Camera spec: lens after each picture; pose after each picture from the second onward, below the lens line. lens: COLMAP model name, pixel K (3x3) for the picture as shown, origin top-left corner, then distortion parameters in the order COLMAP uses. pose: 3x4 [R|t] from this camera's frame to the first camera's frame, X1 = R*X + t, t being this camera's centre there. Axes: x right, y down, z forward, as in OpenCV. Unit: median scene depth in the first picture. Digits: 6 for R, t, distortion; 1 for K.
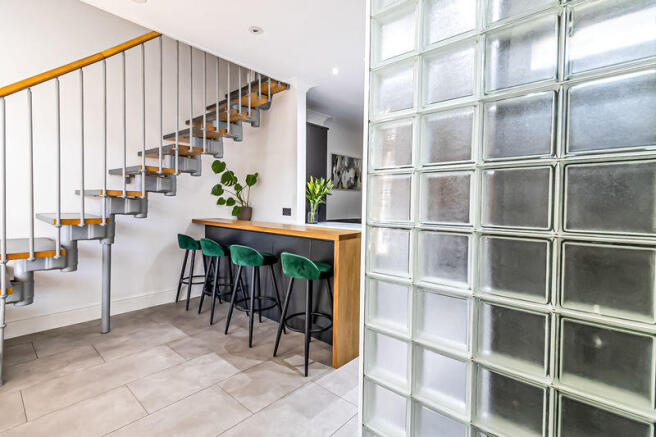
lens RADIAL K [[300.1, 0, 328.6], [0, 300.1, 216.5], [0, 0, 1]] dist [0.005880, 0.000226]
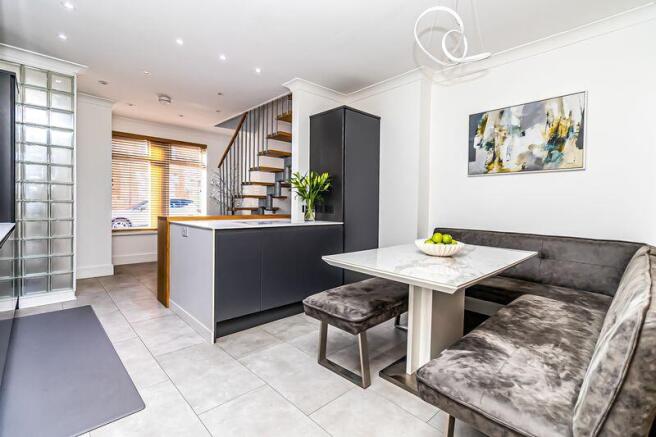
lens RADIAL K [[300.1, 0, 329.4], [0, 300.1, 207.4], [0, 0, 1]] dist [0.005880, 0.000226]
pose [[-0.092832, 0.022922, -0.995418, 0.614274], [-0.043115, 0.998705, 0.027019, -0.034944], [0.994748, 0.045426, -0.091723, 0.788169]]
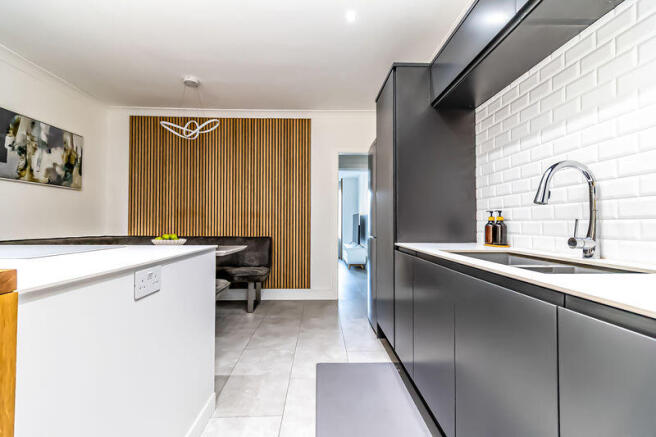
lens RADIAL K [[300.1, 0, 326.9], [0, 300.1, 222.1], [0, 0, 1]] dist [0.005880, 0.000226]
pose [[0.731595, 0.010683, 0.681656, 0.066024], [0.019547, 0.999137, -0.036638, 0.009126], [-0.681459, 0.040128, 0.730755, 0.273494]]
